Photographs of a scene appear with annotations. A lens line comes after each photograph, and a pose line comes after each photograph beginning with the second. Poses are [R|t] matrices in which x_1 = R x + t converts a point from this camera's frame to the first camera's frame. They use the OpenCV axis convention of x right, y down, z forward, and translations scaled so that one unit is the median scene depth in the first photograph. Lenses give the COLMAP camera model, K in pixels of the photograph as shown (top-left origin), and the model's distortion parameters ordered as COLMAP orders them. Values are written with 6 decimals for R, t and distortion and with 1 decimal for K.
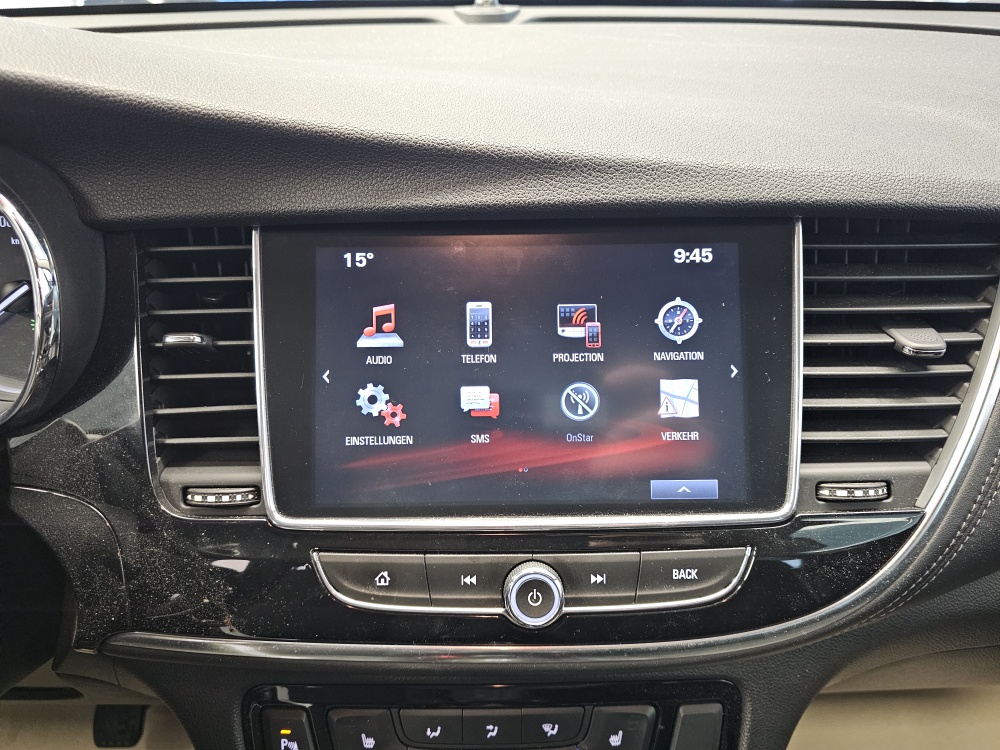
lens RADIAL K [[683.3, 0, 502.4], [0, 683.3, 347.9], [0, 0, 1]] dist [0.049081, -0.046593]
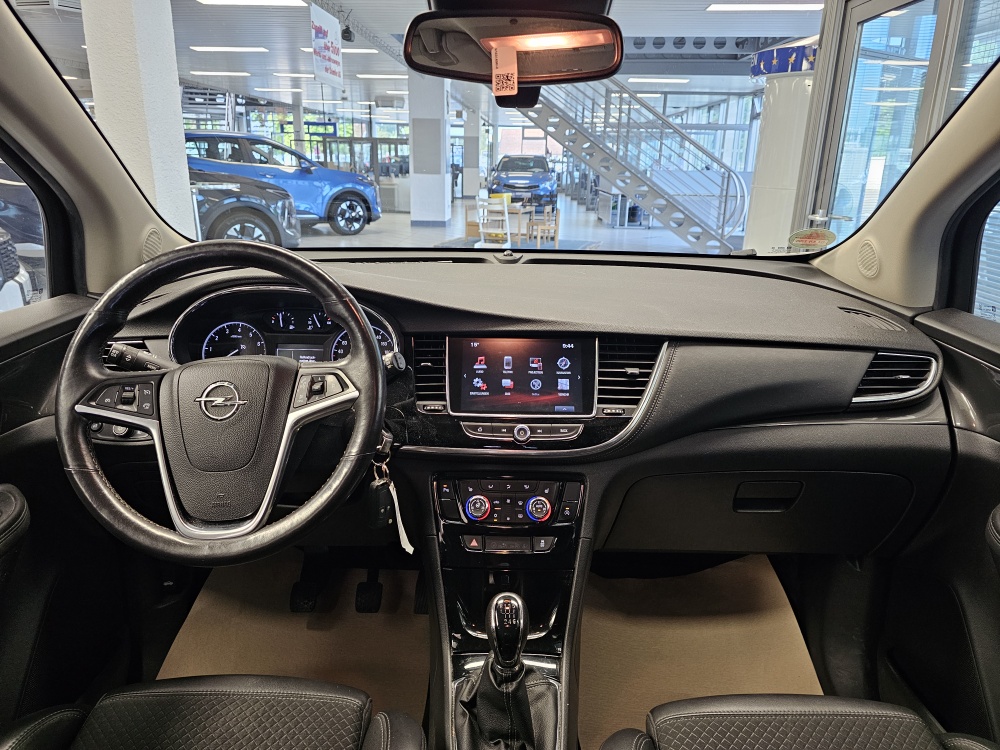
lens RADIAL K [[683.3, 0, 499.0], [0, 683.3, 361.7], [0, 0, 1]] dist [0.049081, -0.046593]
pose [[0.999600, 0.019114, -0.020859, -0.005575], [-0.023098, 0.977102, -0.211514, 0.719248], [0.016338, 0.211911, 0.977152, -2.499944]]
